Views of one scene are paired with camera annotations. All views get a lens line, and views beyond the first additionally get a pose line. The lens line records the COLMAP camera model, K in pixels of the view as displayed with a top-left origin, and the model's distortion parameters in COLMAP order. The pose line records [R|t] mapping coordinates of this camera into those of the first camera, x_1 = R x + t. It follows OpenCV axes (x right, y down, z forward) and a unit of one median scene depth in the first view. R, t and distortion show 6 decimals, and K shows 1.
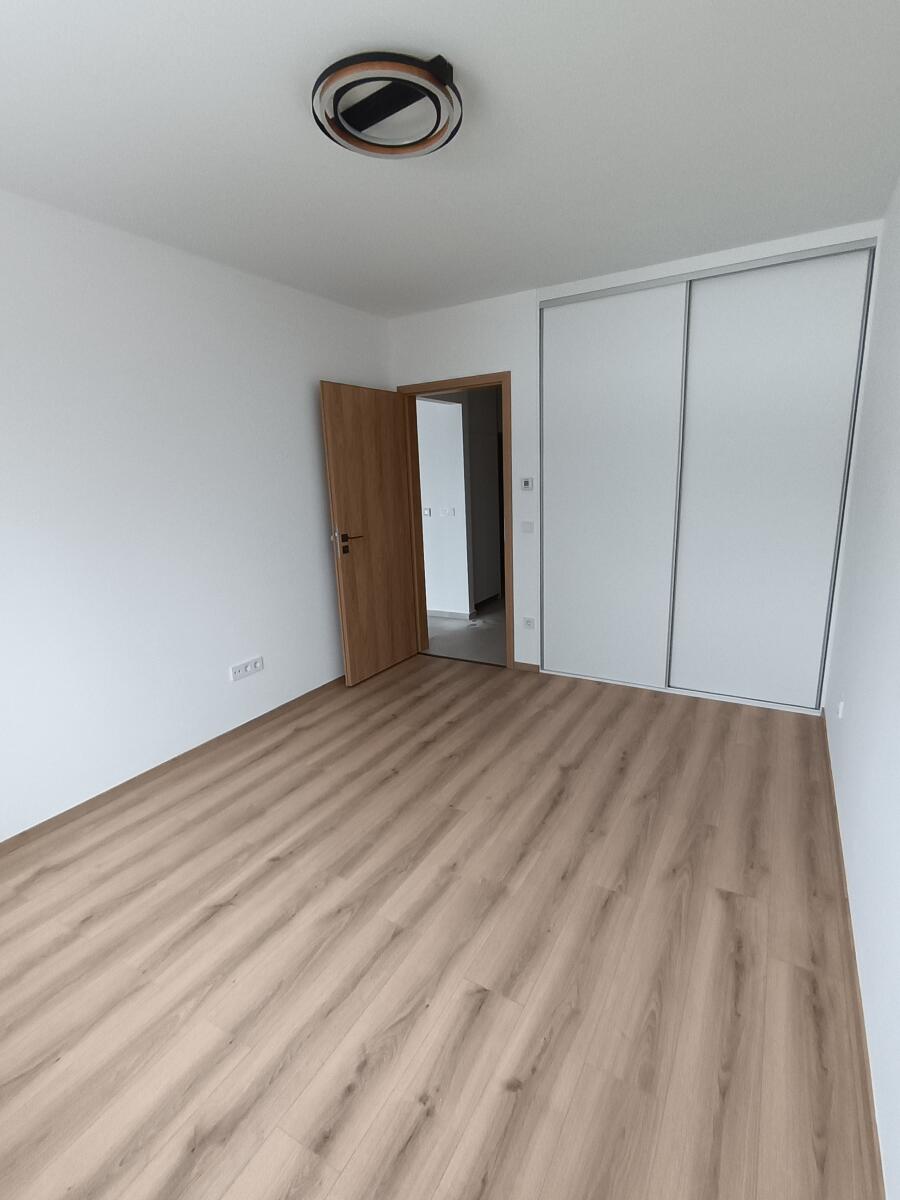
lens RADIAL K [[570.5, 0, 455.3], [0, 570.5, 603.8], [0, 0, 1]] dist [-0.001698, 0.001437]
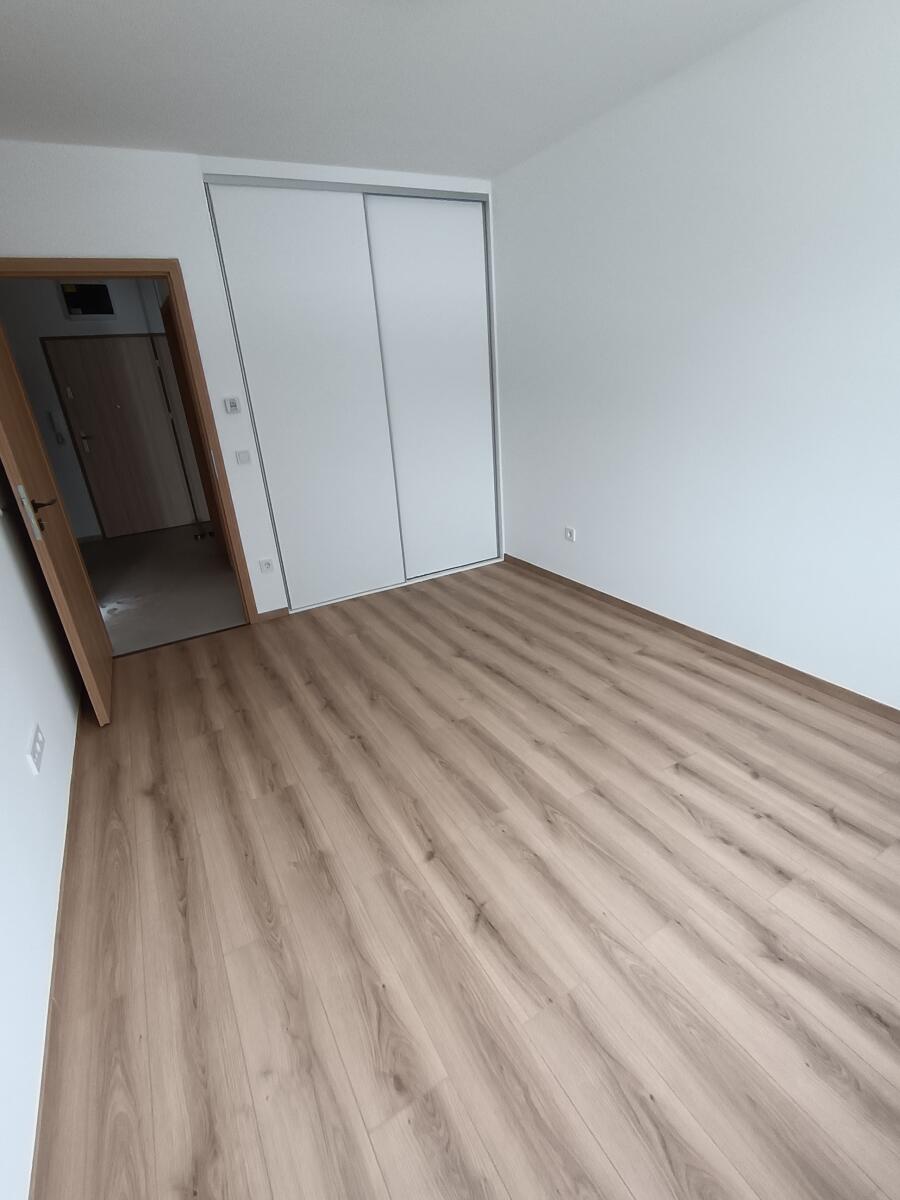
lens RADIAL K [[567.3, 0, 454.0], [0, 567.3, 605.8], [0, 0, 1]] dist [-0.004160, 0.000048]
pose [[0.508620, -0.329335, 0.795515, -0.783428], [0.248477, 0.940786, 0.230610, -0.068613], [-0.824357, 0.080375, 0.560335, 0.456780]]
